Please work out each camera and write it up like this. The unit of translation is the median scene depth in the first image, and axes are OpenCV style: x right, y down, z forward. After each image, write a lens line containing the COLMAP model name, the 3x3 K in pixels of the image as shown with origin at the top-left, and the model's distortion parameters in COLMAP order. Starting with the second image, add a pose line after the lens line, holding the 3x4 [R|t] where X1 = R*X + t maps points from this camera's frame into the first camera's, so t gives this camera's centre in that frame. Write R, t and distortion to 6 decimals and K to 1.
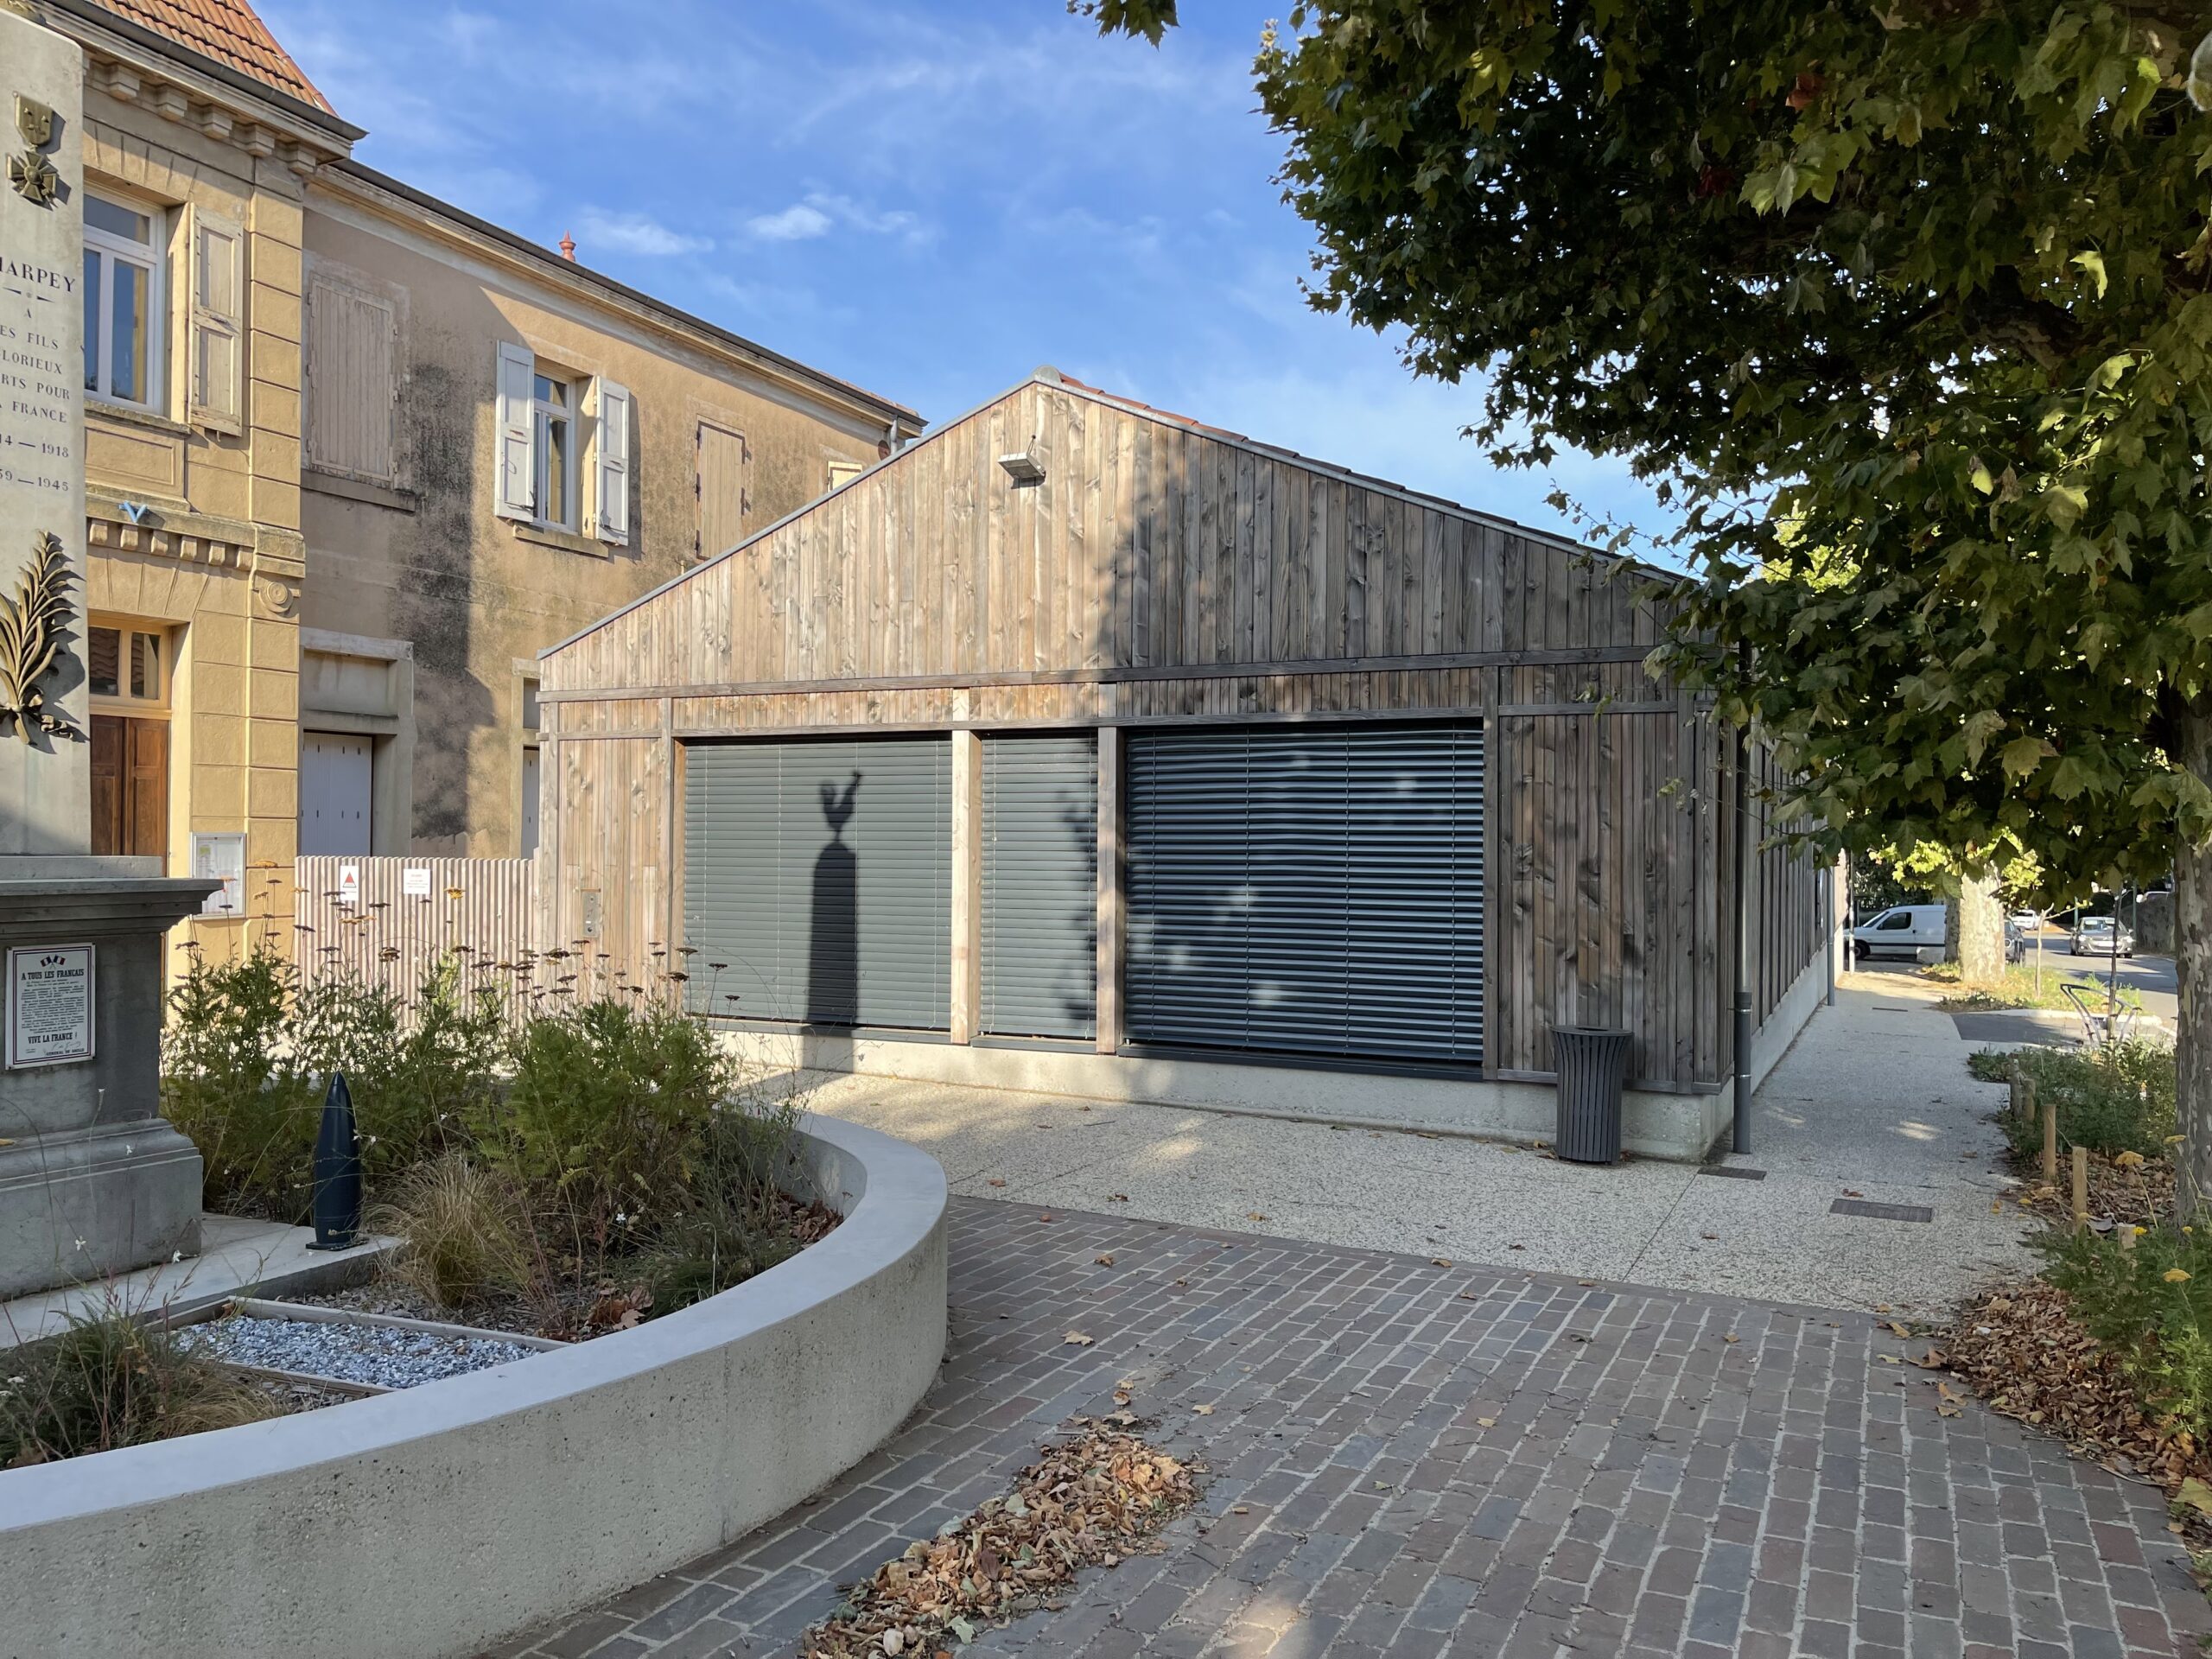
lens RADIAL K [[1614.9, 0, 1106.0], [0, 1614.9, 829.5], [0, 0, 1]] dist [-0.003024, -0.004431]
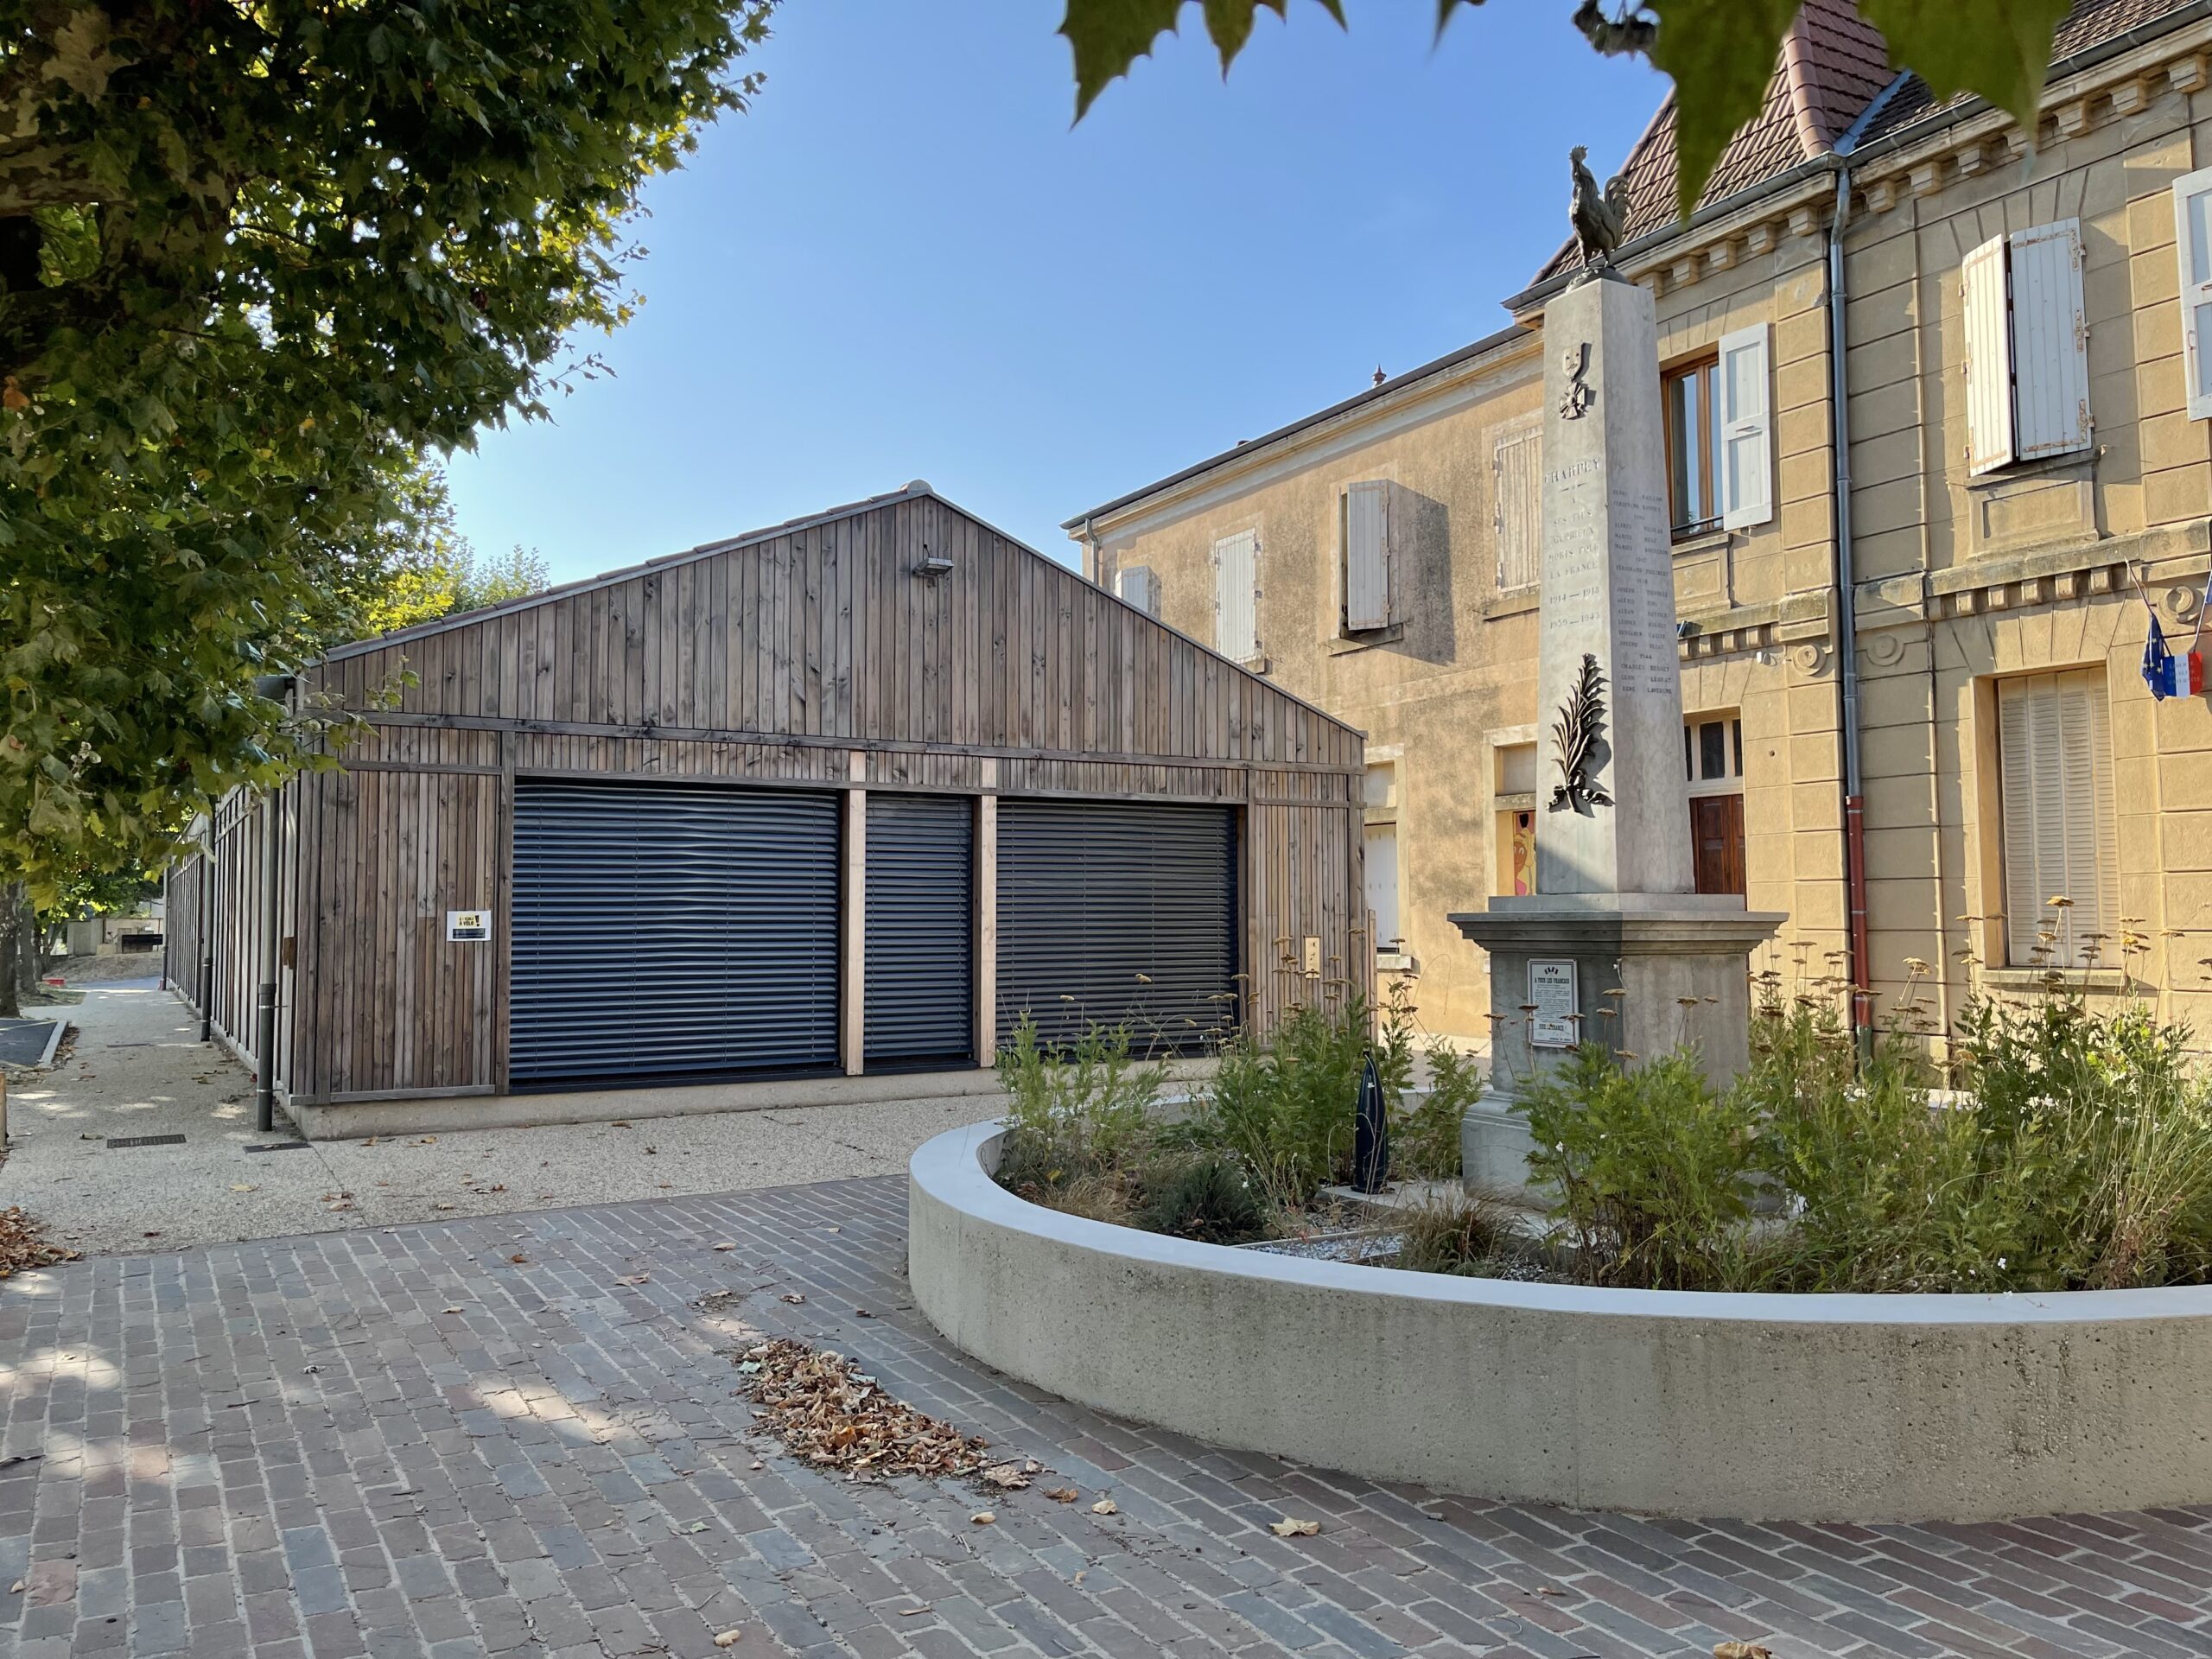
lens RADIAL K [[1648.0, 0, 1106.0], [0, 1648.0, 829.5], [0, 0, 1]] dist [0.087828, -0.090663]
pose [[-0.548593, -0.044911, -0.834883, 0.738132], [0.013080, 0.997973, -0.062279, 0.044498], [0.835988, -0.045086, -0.546893, 1.461521]]
